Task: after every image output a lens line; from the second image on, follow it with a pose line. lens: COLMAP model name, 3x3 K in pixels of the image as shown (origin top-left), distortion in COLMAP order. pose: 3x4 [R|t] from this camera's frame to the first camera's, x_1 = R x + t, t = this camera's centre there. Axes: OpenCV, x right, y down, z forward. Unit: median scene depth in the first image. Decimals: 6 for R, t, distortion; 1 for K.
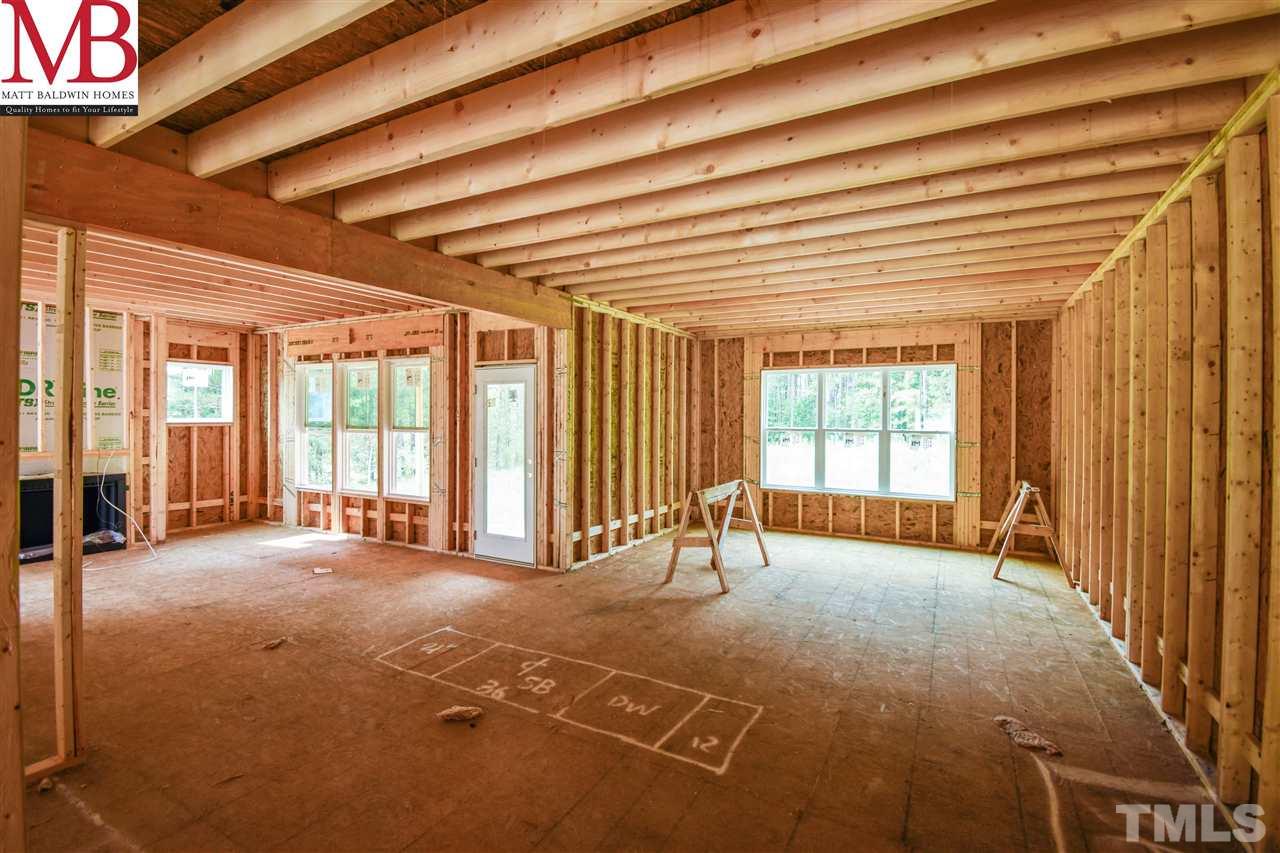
lens RADIAL K [[578.5, 0, 649.6], [0, 578.5, 419.9], [0, 0, 1]] dist [-0.005336, -0.002101]
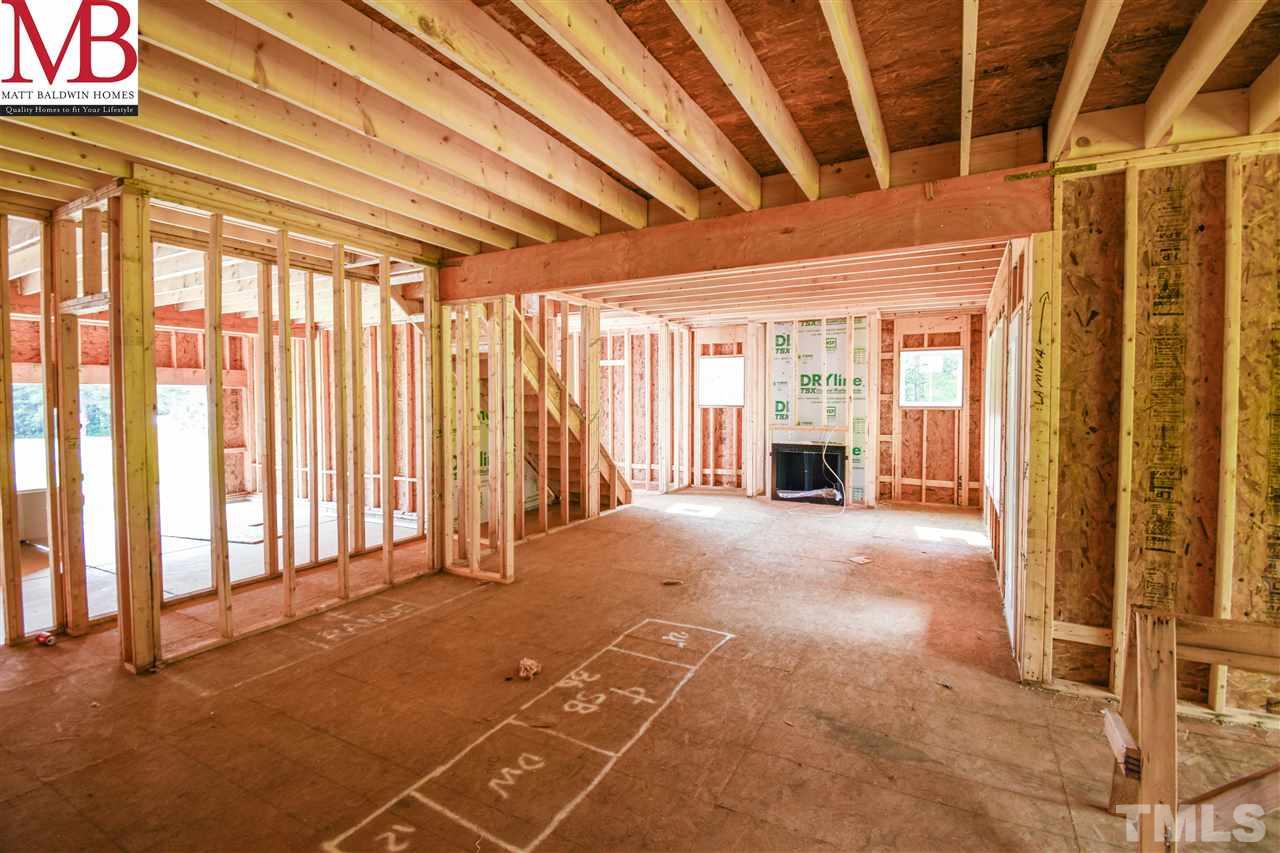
lens RADIAL K [[578.5, 0, 638.5], [0, 578.5, 418.9], [0, 0, 1]] dist [-0.005336, -0.002101]
pose [[-0.010186, 0.030129, -0.999494, 0.378325], [-0.008012, 0.999511, 0.030211, 0.000204], [0.999916, 0.008315, -0.009940, 0.613105]]
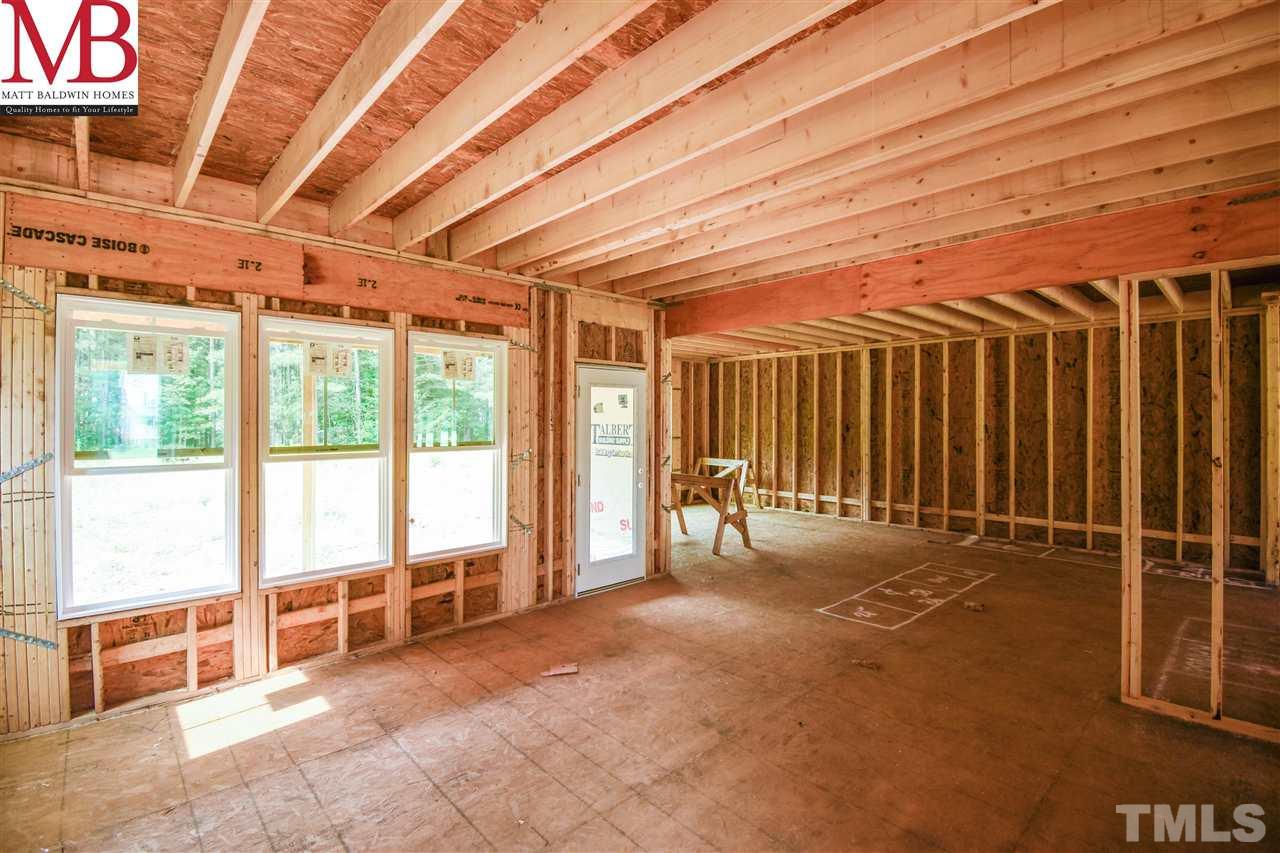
lens RADIAL K [[578.5, 0, 639.6], [0, 578.5, 423.0], [0, 0, 1]] dist [-0.005336, -0.002101]
pose [[0.329080, -0.014480, 0.944191, -1.093879], [0.006813, 0.999893, 0.012959, -0.018668], [-0.944278, 0.002168, 0.329143, 0.680778]]
